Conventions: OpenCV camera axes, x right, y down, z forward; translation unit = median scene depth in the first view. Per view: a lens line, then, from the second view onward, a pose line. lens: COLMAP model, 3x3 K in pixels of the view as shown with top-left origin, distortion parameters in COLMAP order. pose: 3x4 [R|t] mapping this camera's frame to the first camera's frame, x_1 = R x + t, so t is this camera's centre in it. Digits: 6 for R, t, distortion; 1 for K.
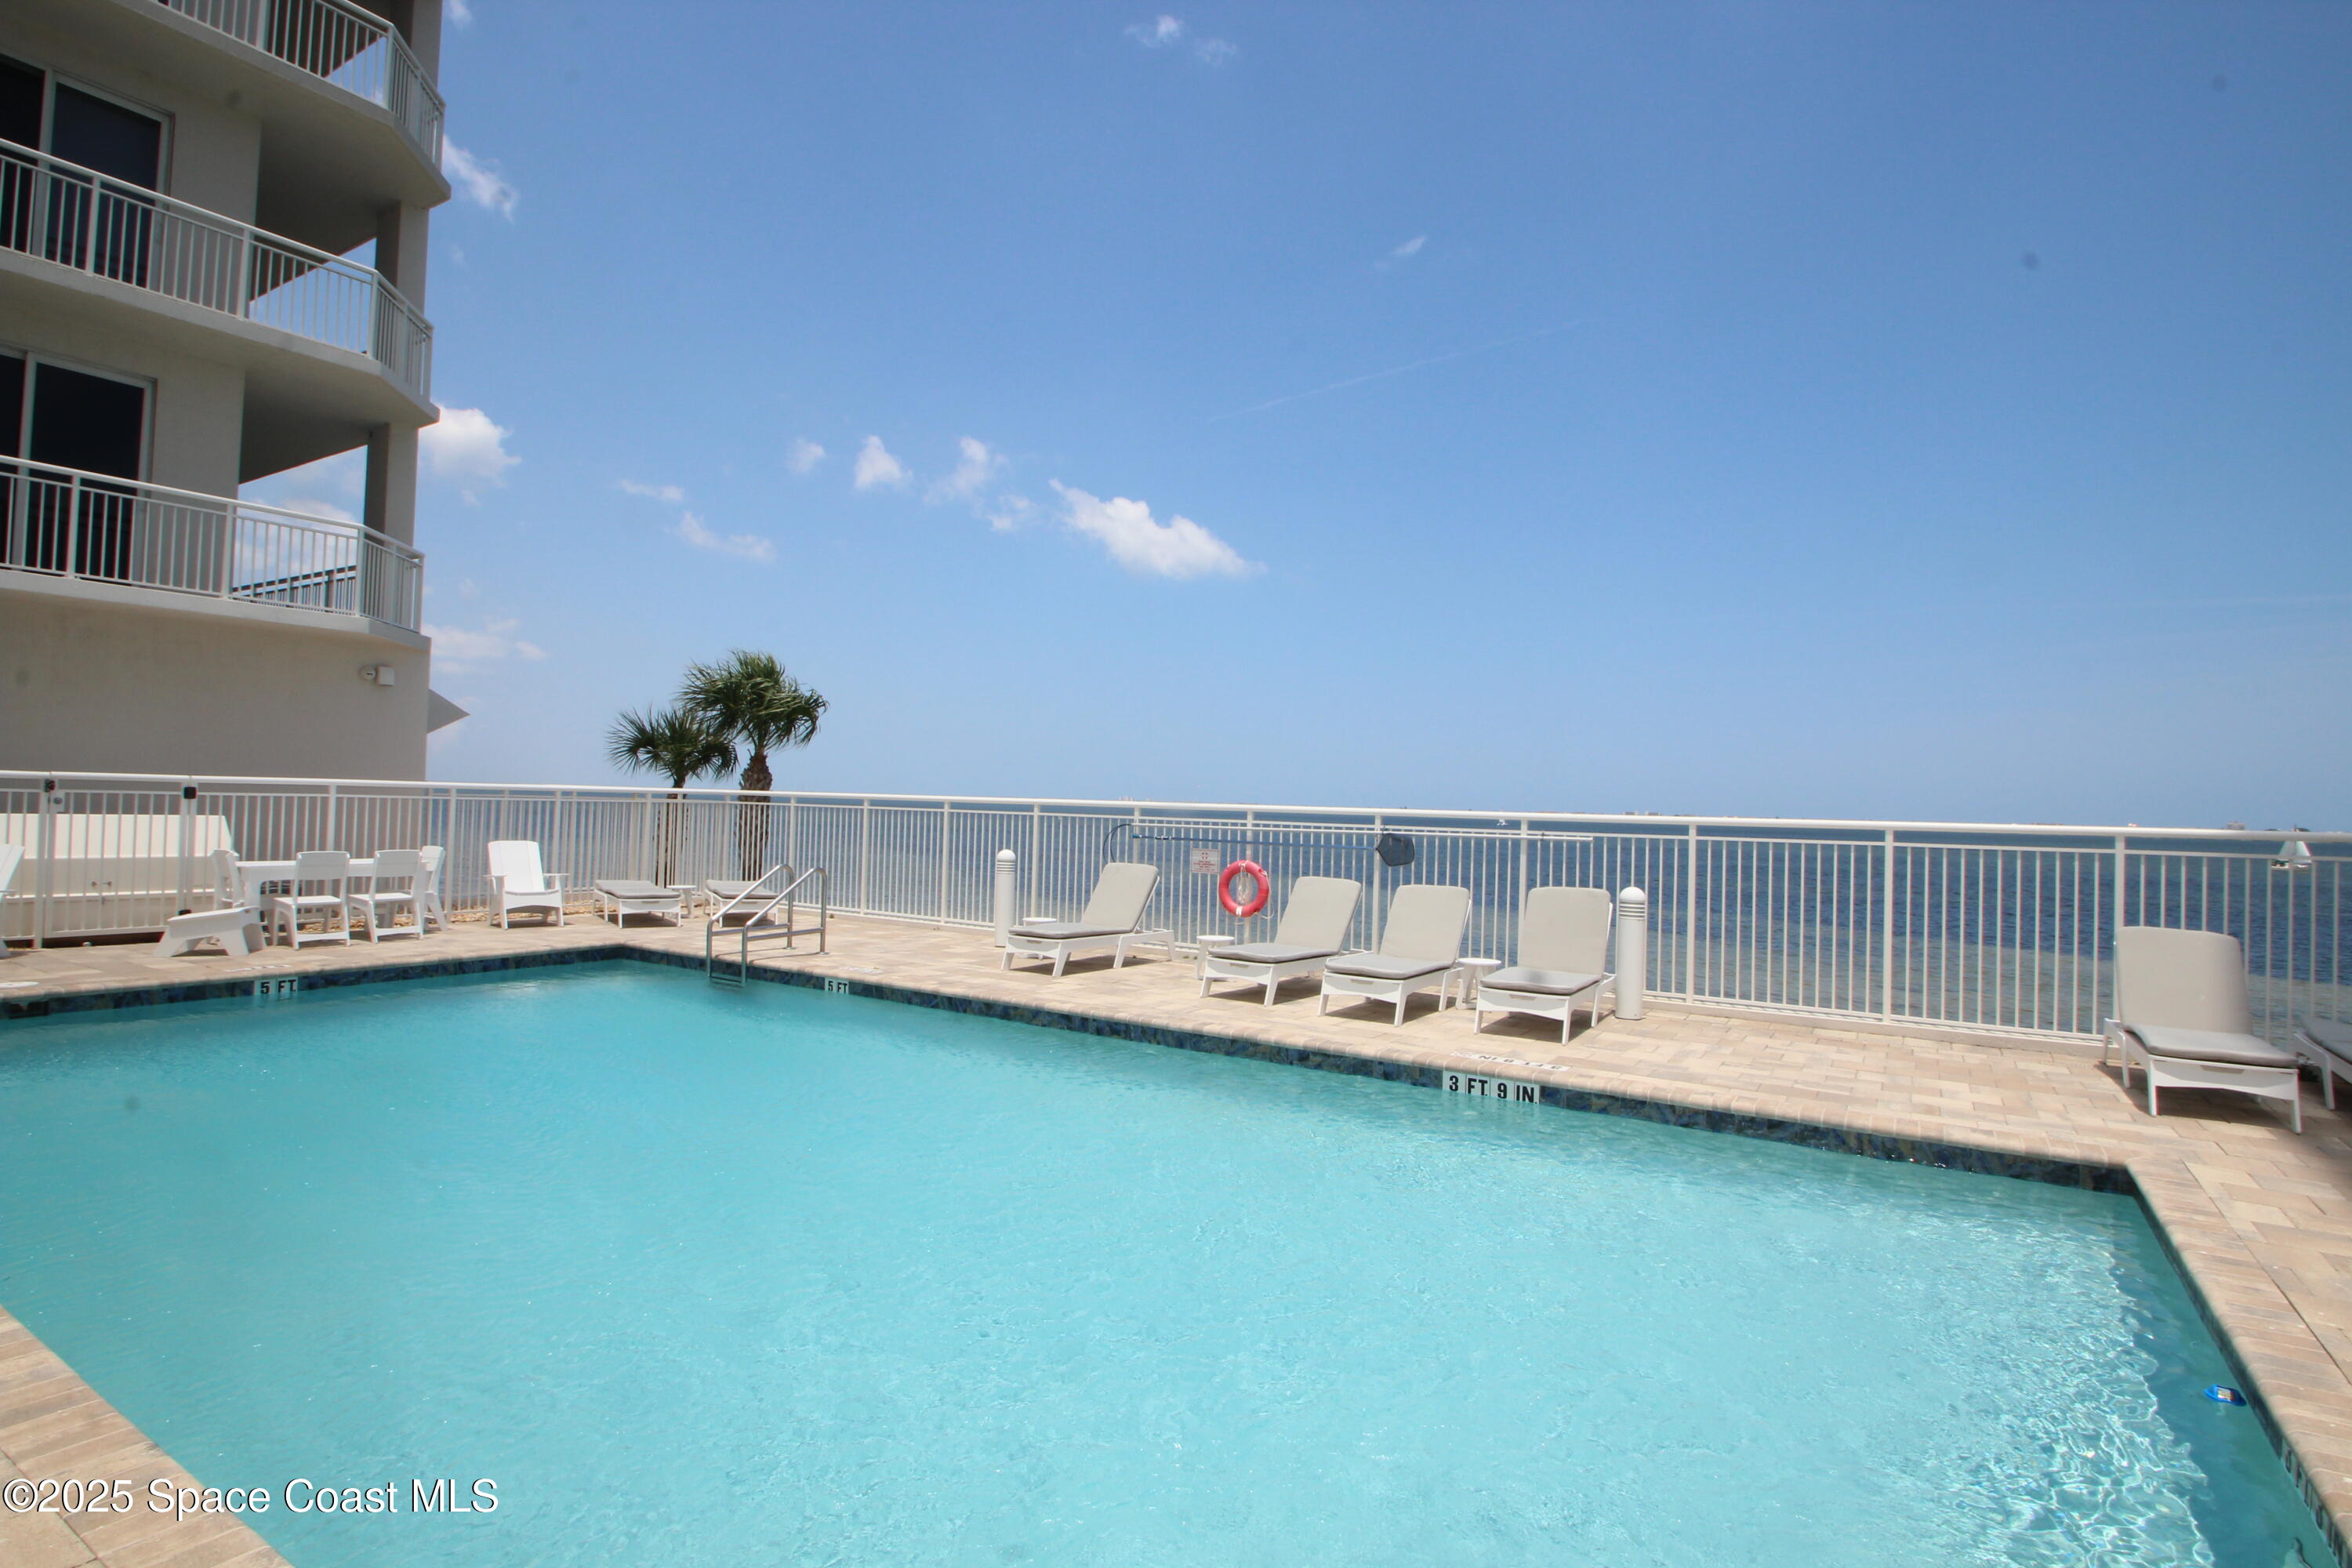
lens RADIAL K [[1166.7, 0, 1171.8], [0, 1166.7, 770.3], [0, 0, 1]] dist [-0.016694, -0.000438]
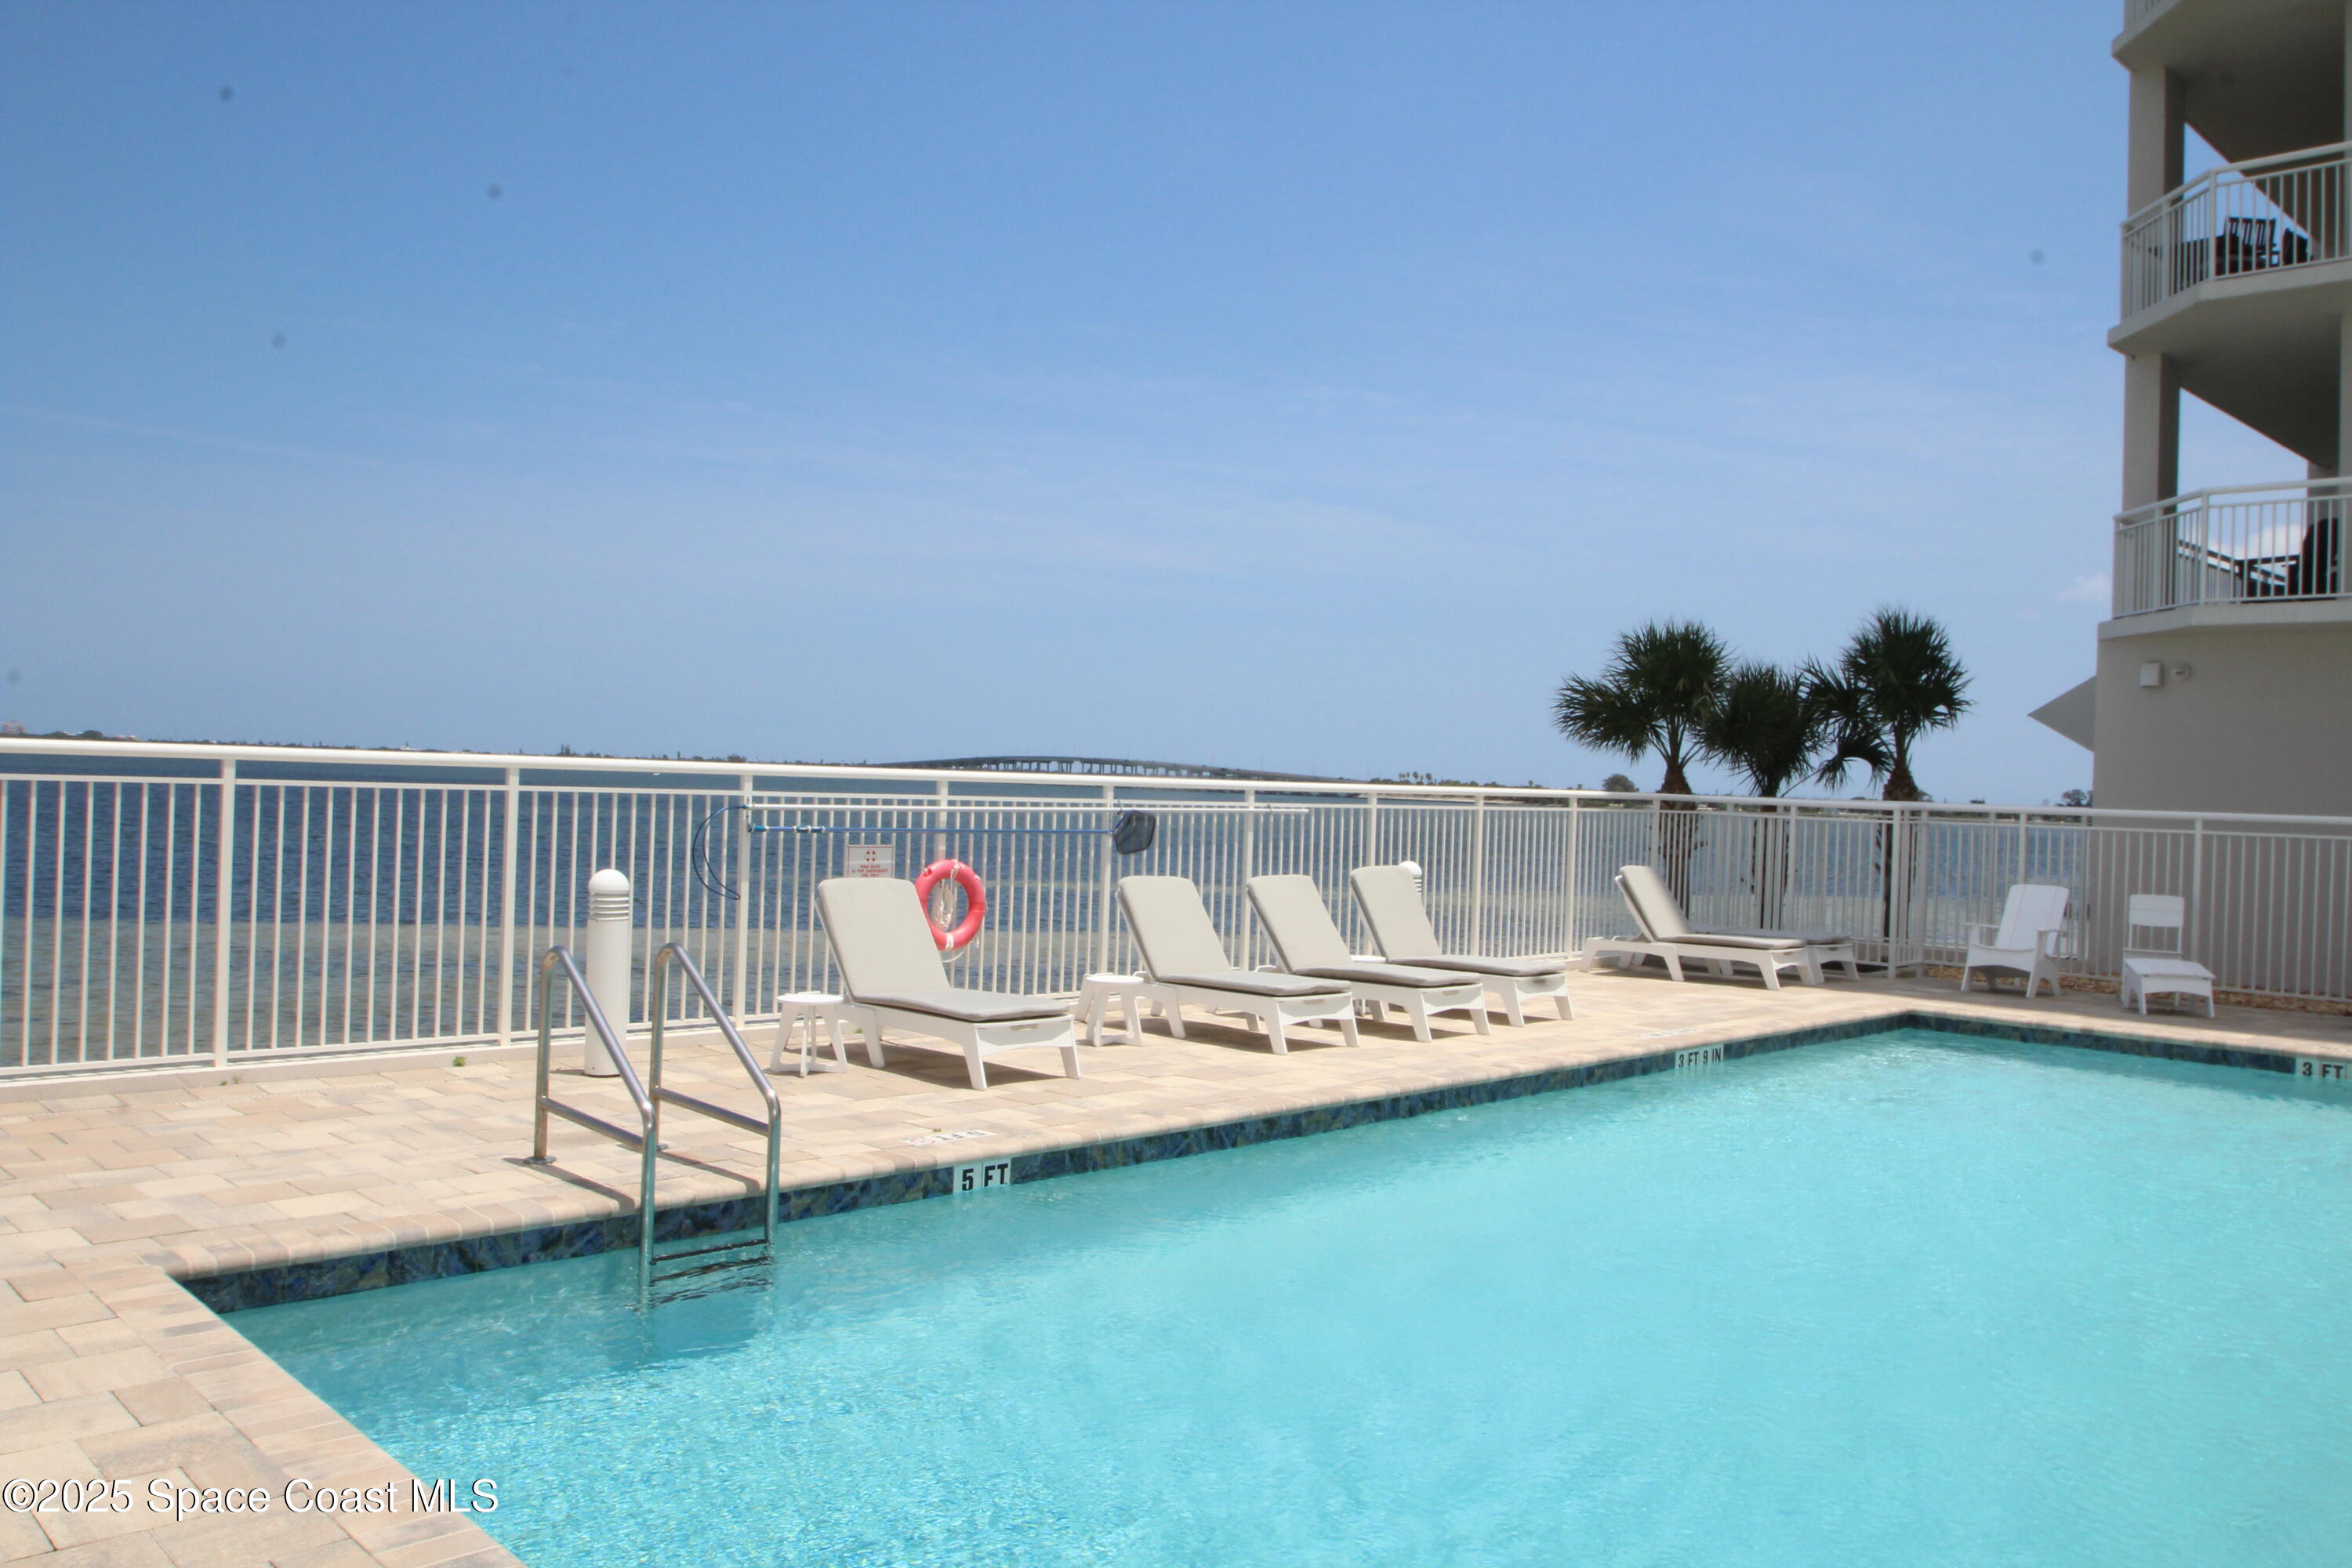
lens RADIAL K [[1802.7, 0, 1177.0], [0, 1802.7, 782.4], [0, 0, 1]] dist [-0.084927, 0.033994]
pose [[0.228622, -0.021302, 0.973282, -0.841646], [-0.052443, 0.998039, 0.034162, -0.003562], [-0.972102, -0.058852, 0.227057, 0.660161]]
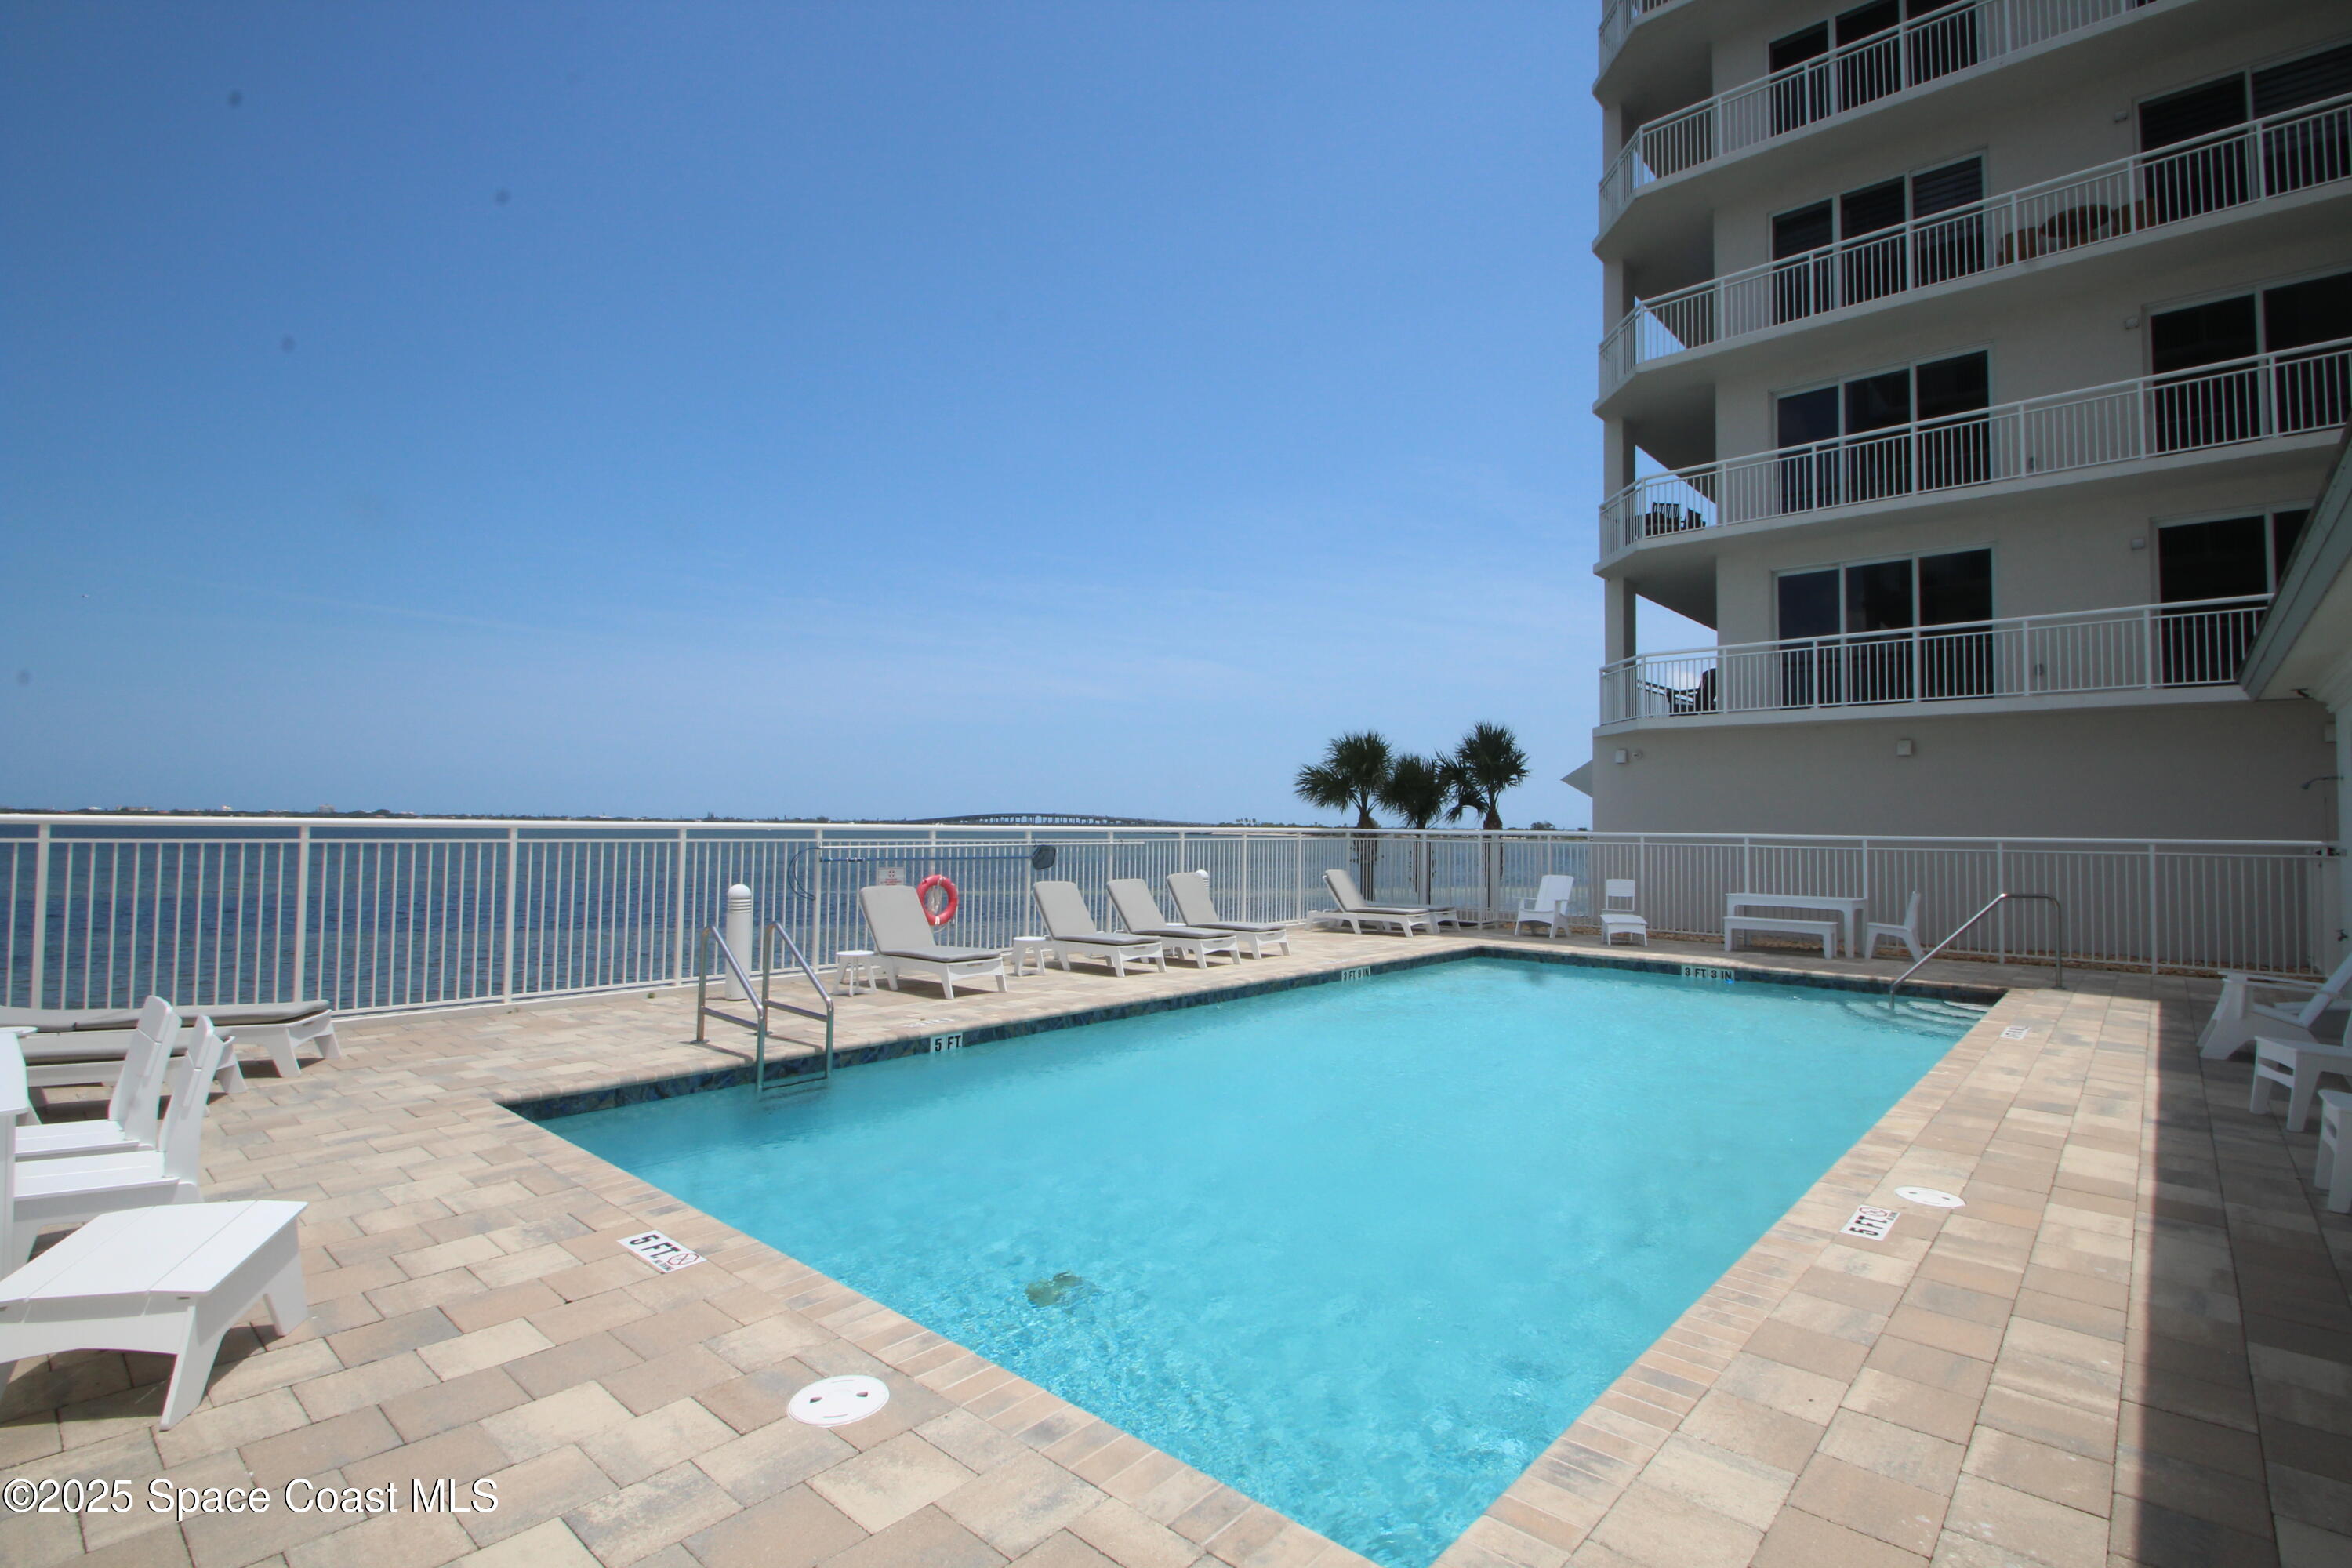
lens RADIAL K [[1106.9, 0, 1192.7], [0, 1106.9, 781.6], [0, 0, 1]] dist [-0.015818, -0.002448]
pose [[0.148460, 0.015176, 0.988802, -0.942979], [-0.033302, 0.999392, -0.010339, -0.009275], [-0.988358, -0.031394, 0.148875, 0.598771]]
